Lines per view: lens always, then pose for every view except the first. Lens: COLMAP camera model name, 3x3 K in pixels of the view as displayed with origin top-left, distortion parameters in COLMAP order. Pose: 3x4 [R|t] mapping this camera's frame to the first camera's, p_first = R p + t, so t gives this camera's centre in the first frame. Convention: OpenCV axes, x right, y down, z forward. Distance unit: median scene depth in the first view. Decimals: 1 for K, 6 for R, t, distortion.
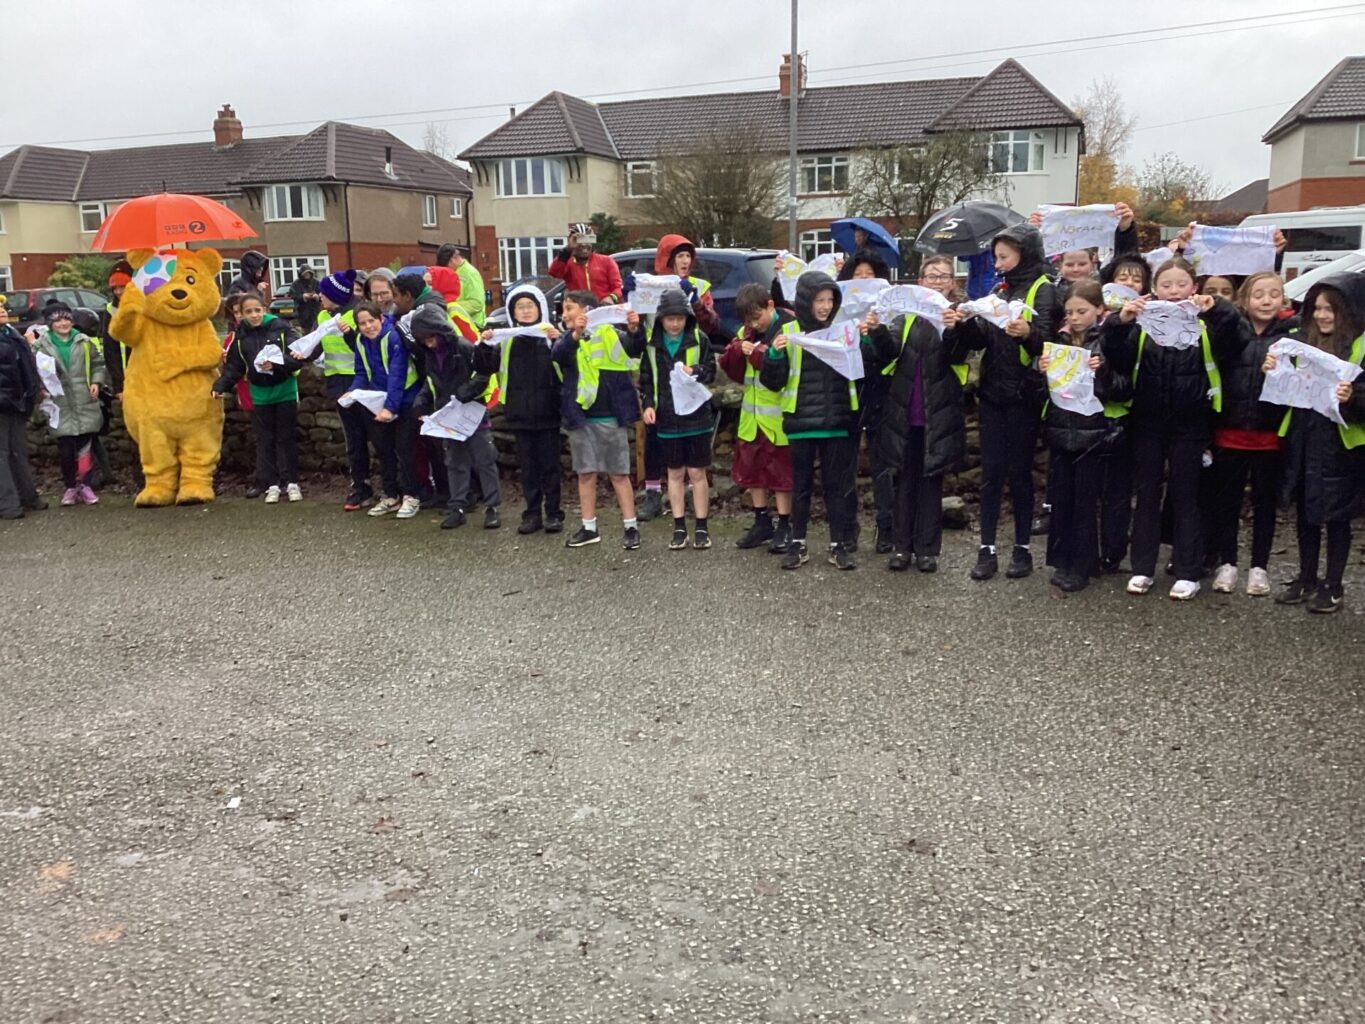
lens RADIAL K [[1256.8, 0, 682.5], [0, 1256.8, 512.0], [0, 0, 1]] dist [0.104435, -0.224919]
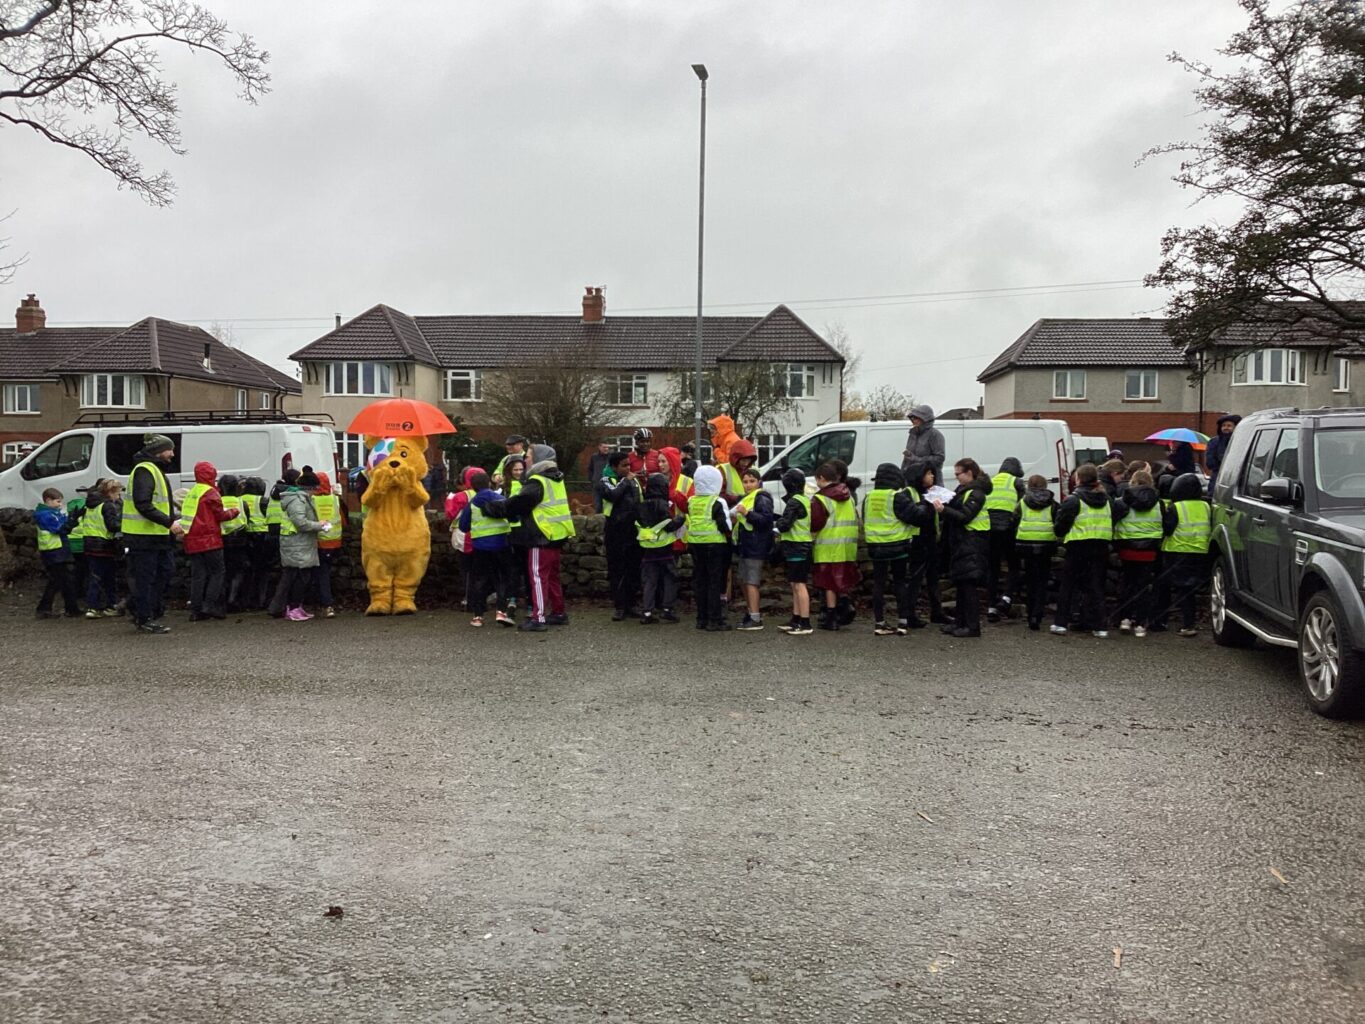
lens RADIAL K [[1256.8, 0, 682.5], [0, 1256.8, 512.0], [0, 0, 1]] dist [0.104435, -0.224919]
pose [[0.975144, 0.026751, 0.219950, -0.084863], [0.008481, 0.987451, -0.157697, 0.022288], [-0.221409, 0.155643, 0.962680, -0.089098]]
